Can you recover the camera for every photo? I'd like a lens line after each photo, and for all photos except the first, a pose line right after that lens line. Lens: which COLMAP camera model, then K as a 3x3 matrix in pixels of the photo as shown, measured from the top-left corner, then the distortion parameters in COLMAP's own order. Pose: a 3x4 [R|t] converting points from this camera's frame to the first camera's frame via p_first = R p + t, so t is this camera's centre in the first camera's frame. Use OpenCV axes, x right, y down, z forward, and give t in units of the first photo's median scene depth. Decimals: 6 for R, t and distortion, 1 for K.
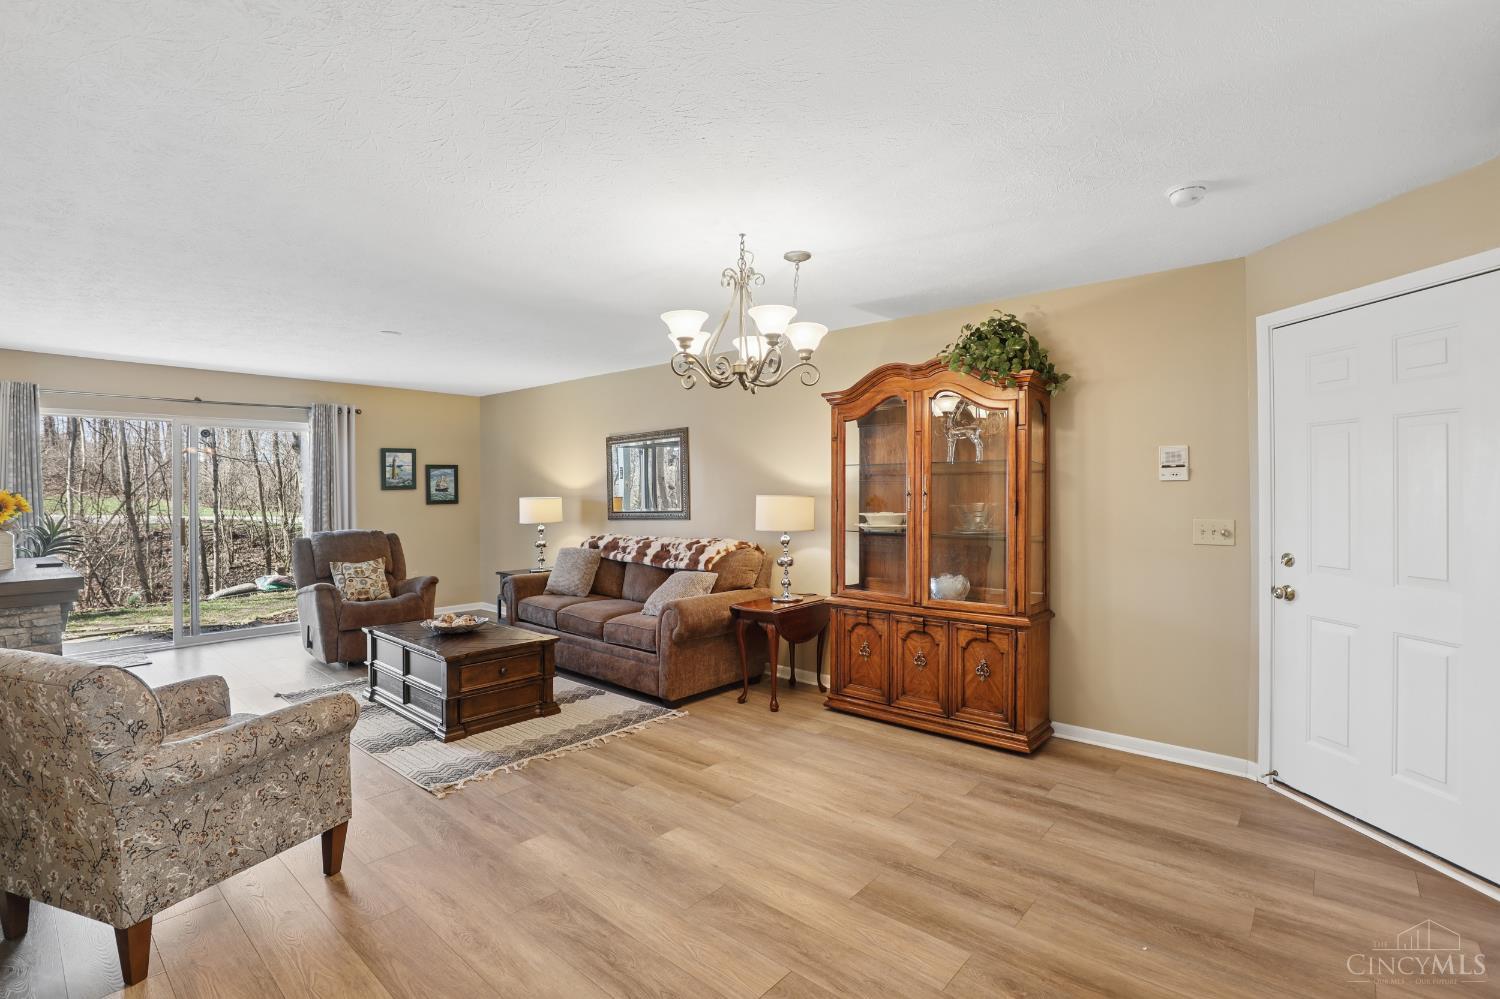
lens RADIAL K [[692.9, 0, 747.8], [0, 692.9, 490.8], [0, 0, 1]] dist [-0.034007, 0.005710]
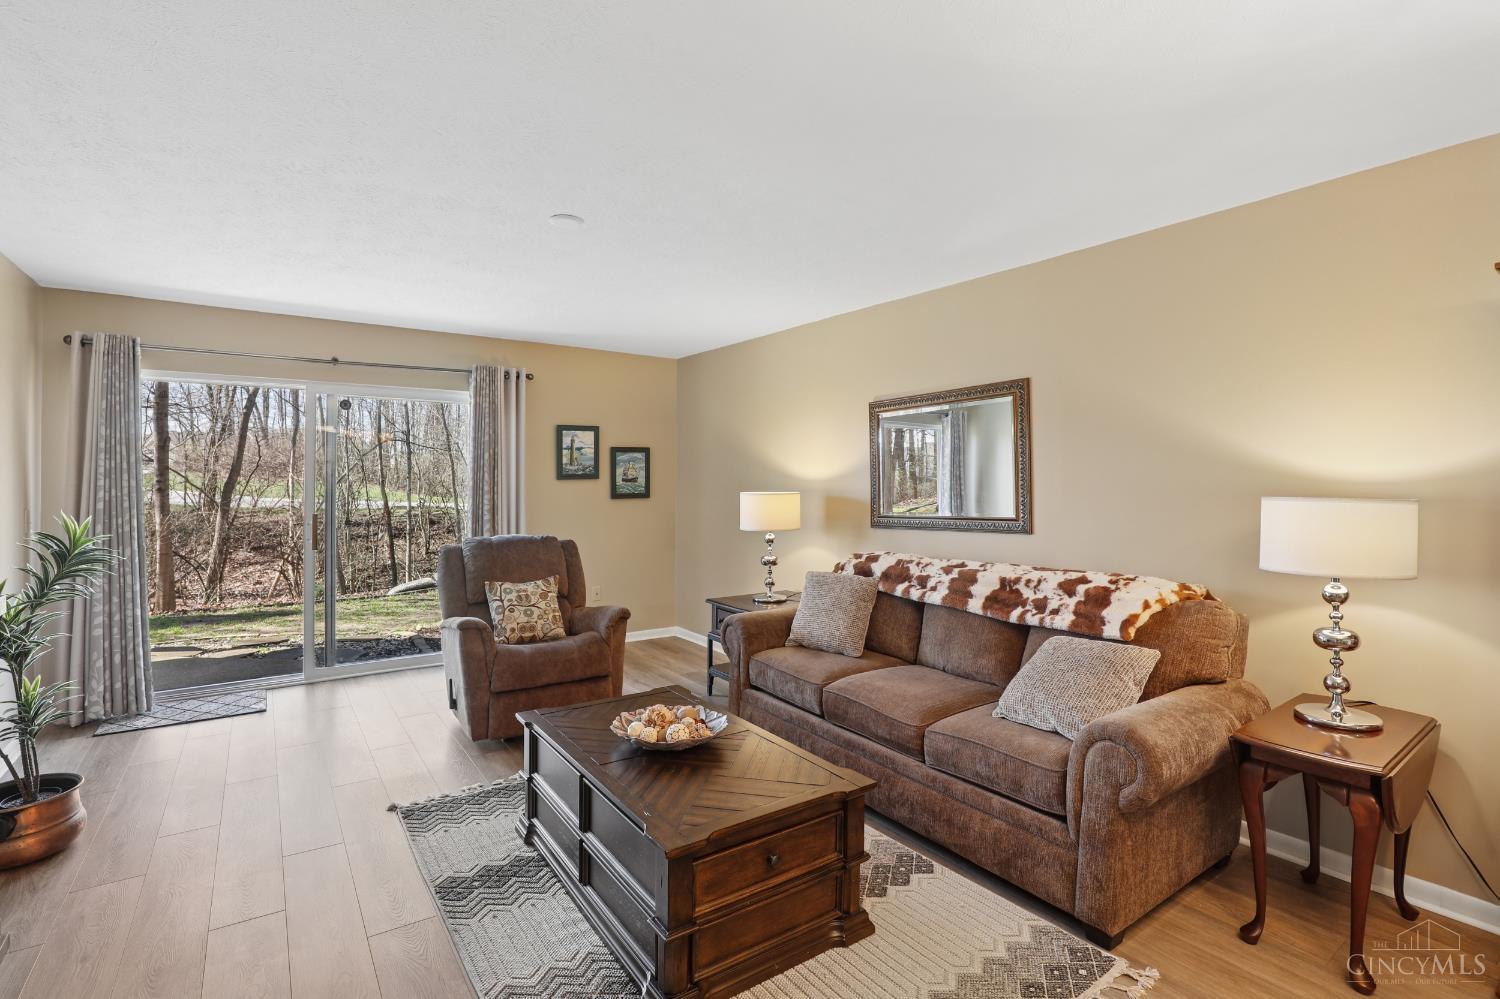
lens RADIAL K [[696.2, 0, 750.0], [0, 696.2, 475.8], [0, 0, 1]] dist [-0.031174, 0.000197]
pose [[0.973817, 0.006373, -0.227243, -0.195828], [-0.008187, 0.999942, -0.007042, -0.002025], [0.227185, 0.008719, 0.973813, 0.390442]]
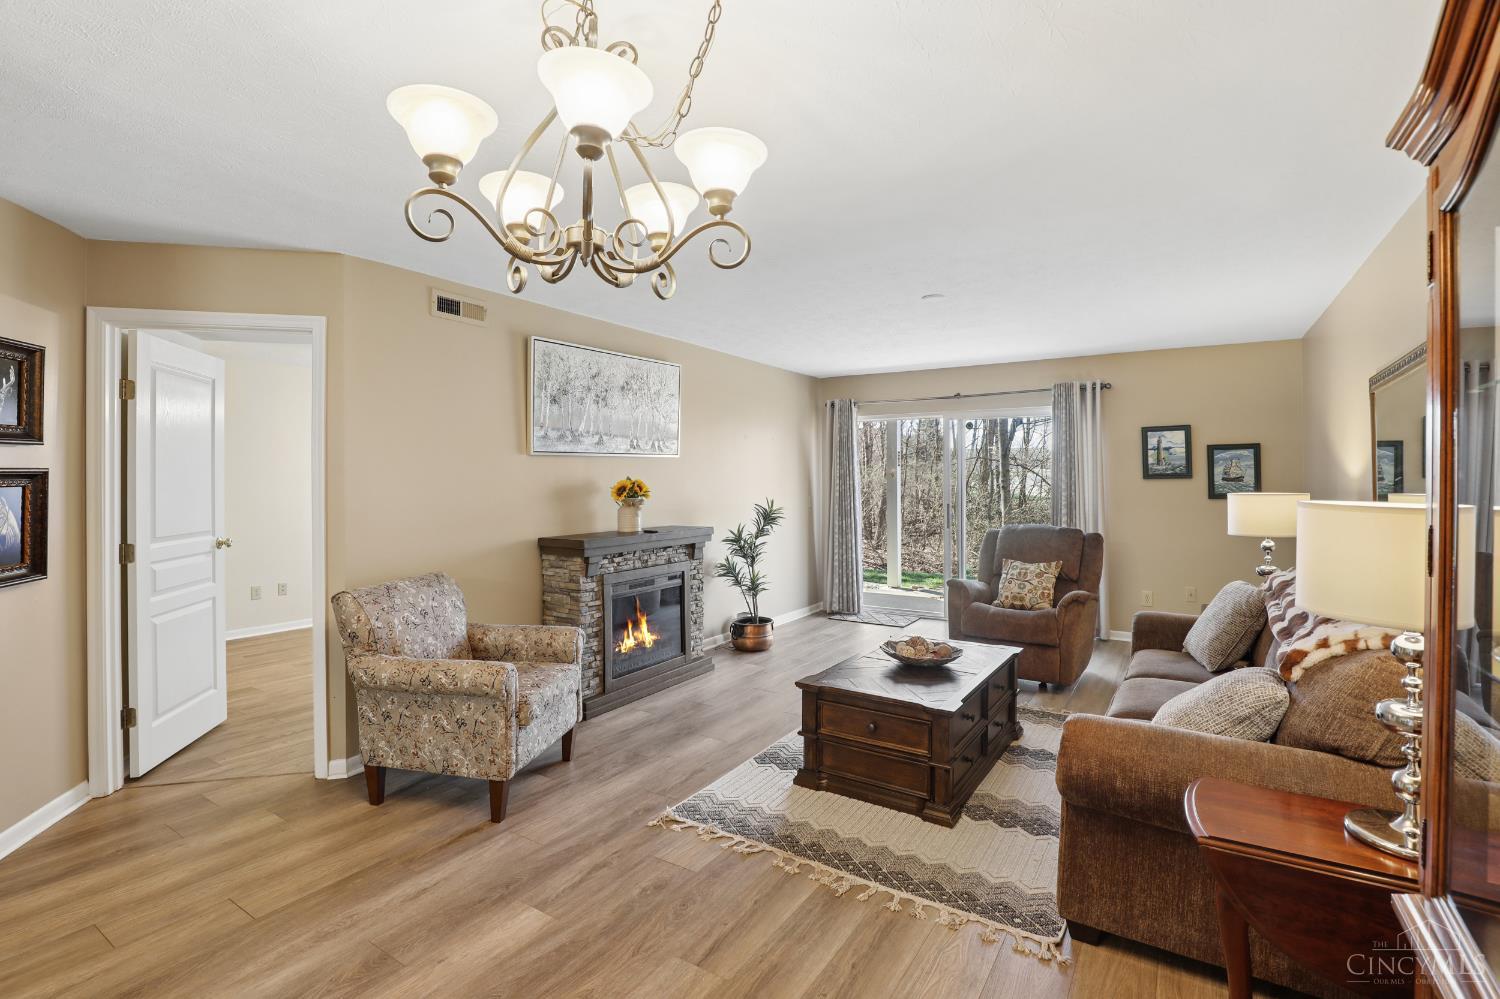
lens RADIAL K [[696.2, 0, 750.0], [0, 696.2, 475.8], [0, 0, 1]] dist [-0.031174, 0.000197]
pose [[0.149503, 0.000589, -0.988761, 0.264592], [-0.001995, 0.999998, 0.000294, -0.005544], [0.988759, 0.001929, 0.149504, 0.563821]]
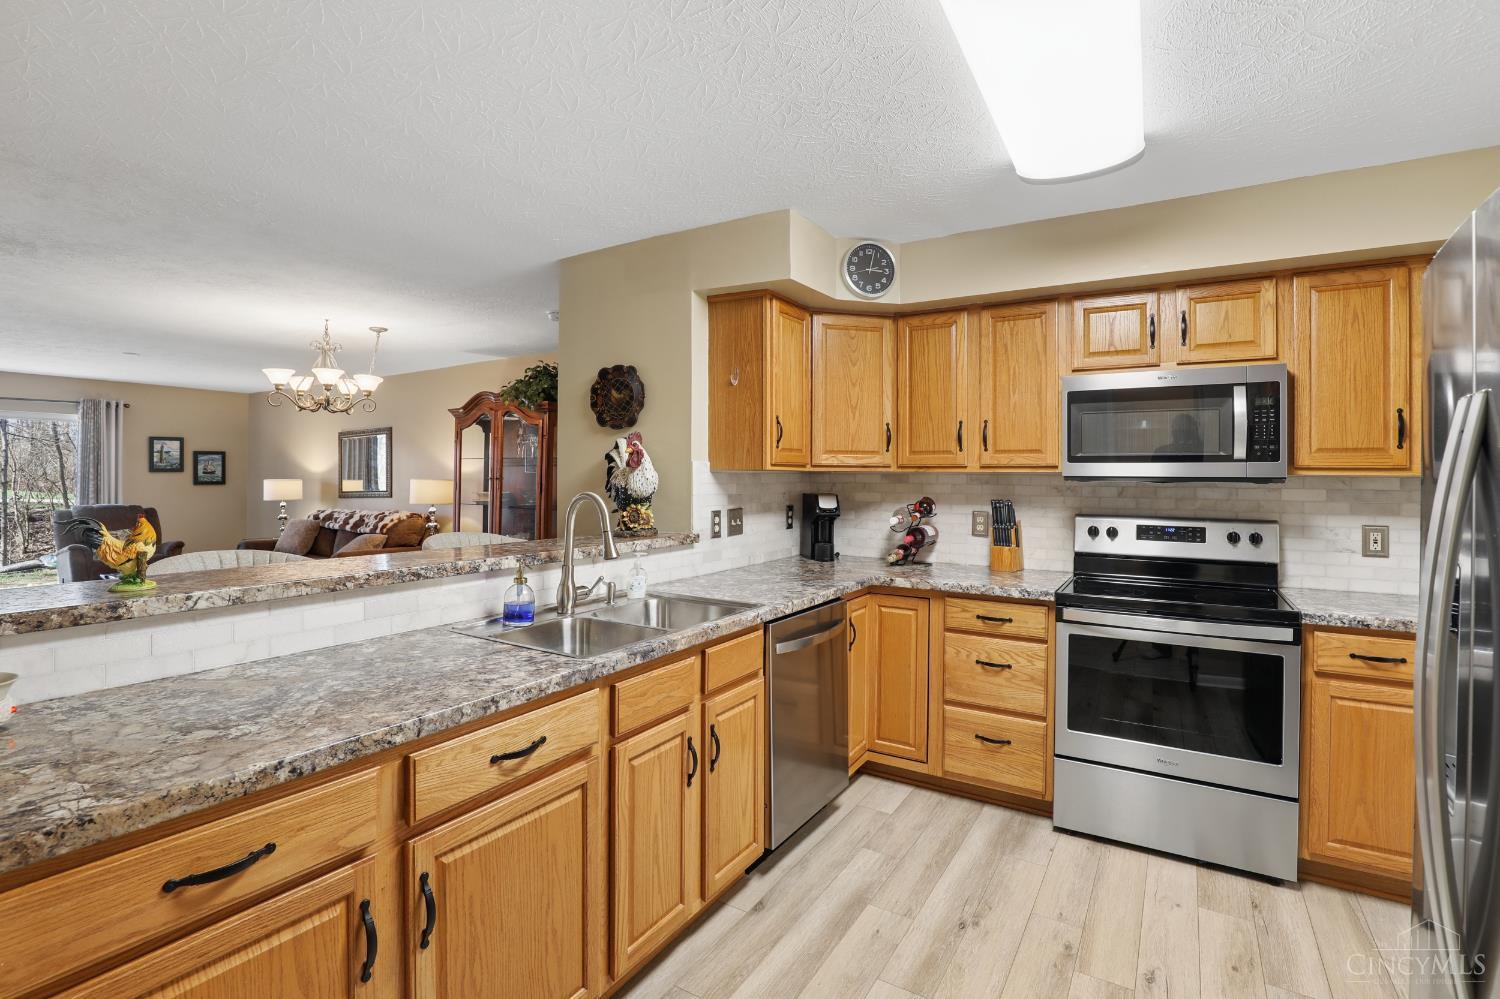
lens RADIAL K [[701.6, 0, 748.3], [0, 701.6, 474.0], [0, 0, 1]] dist [-0.034715, 0.005881]
pose [[0.987684, 0.013022, 0.155922, 0.401324], [-0.011860, 0.999895, -0.008384, 0.000136], [-0.156015, 0.006431, 0.987734, -0.434183]]
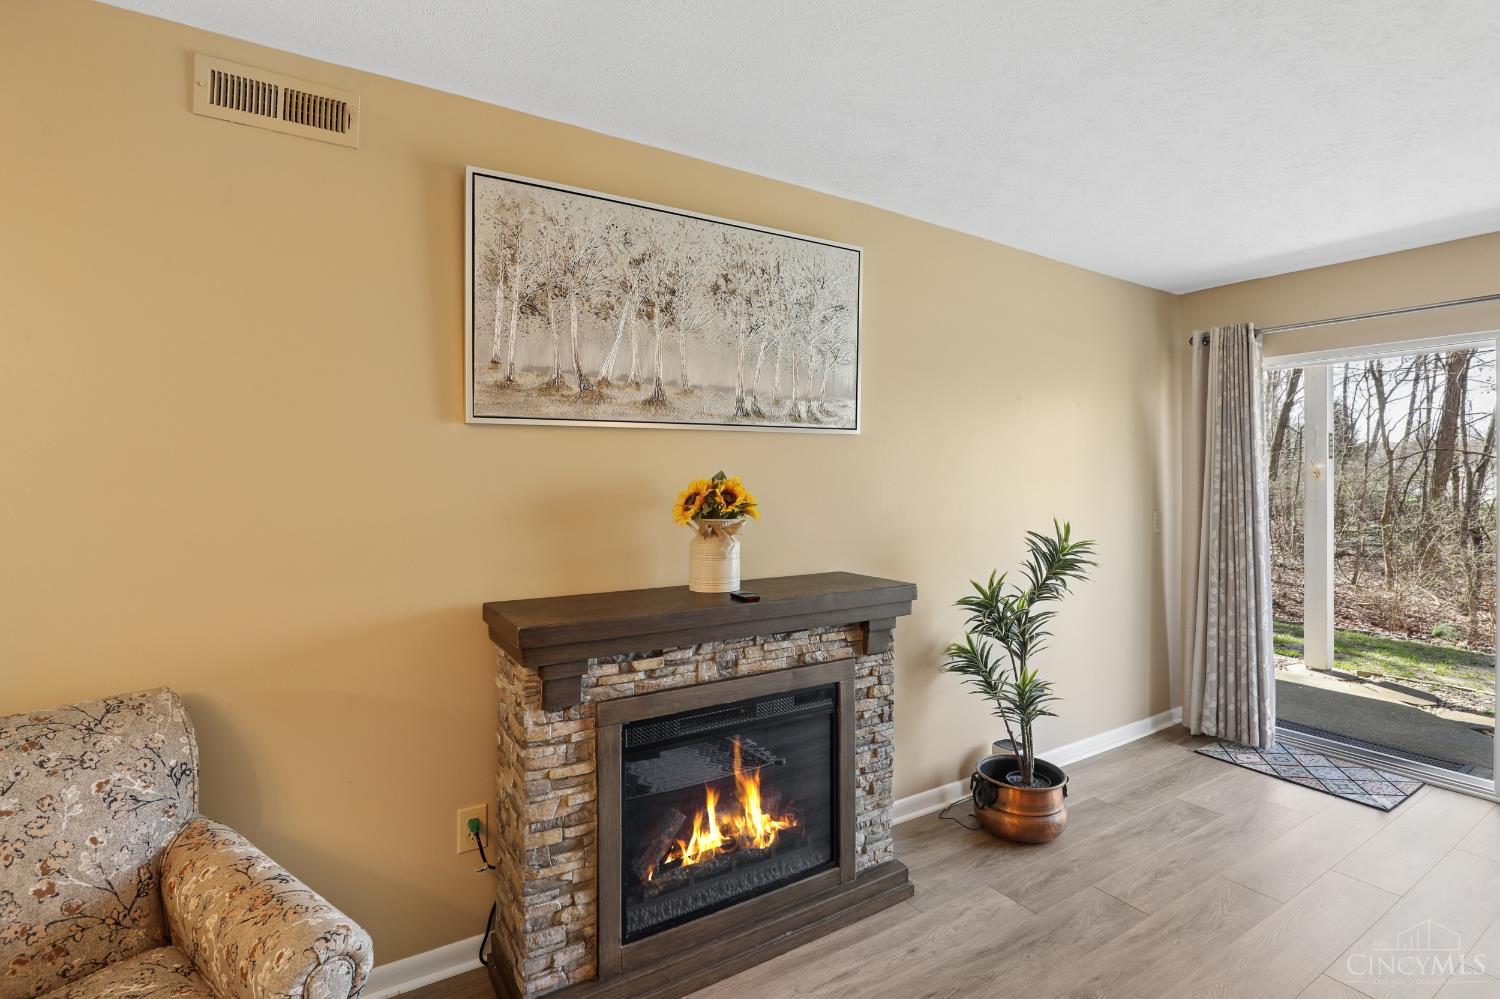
lens RADIAL K [[701.6, 0, 748.3], [0, 701.6, 474.0], [0, 0, 1]] dist [-0.034715, 0.005881]
pose [[-0.288858, -0.001959, -0.957370, -0.234742], [-0.005815, 0.999983, -0.000291, -0.002797], [0.957354, 0.005483, -0.288864, 0.681236]]
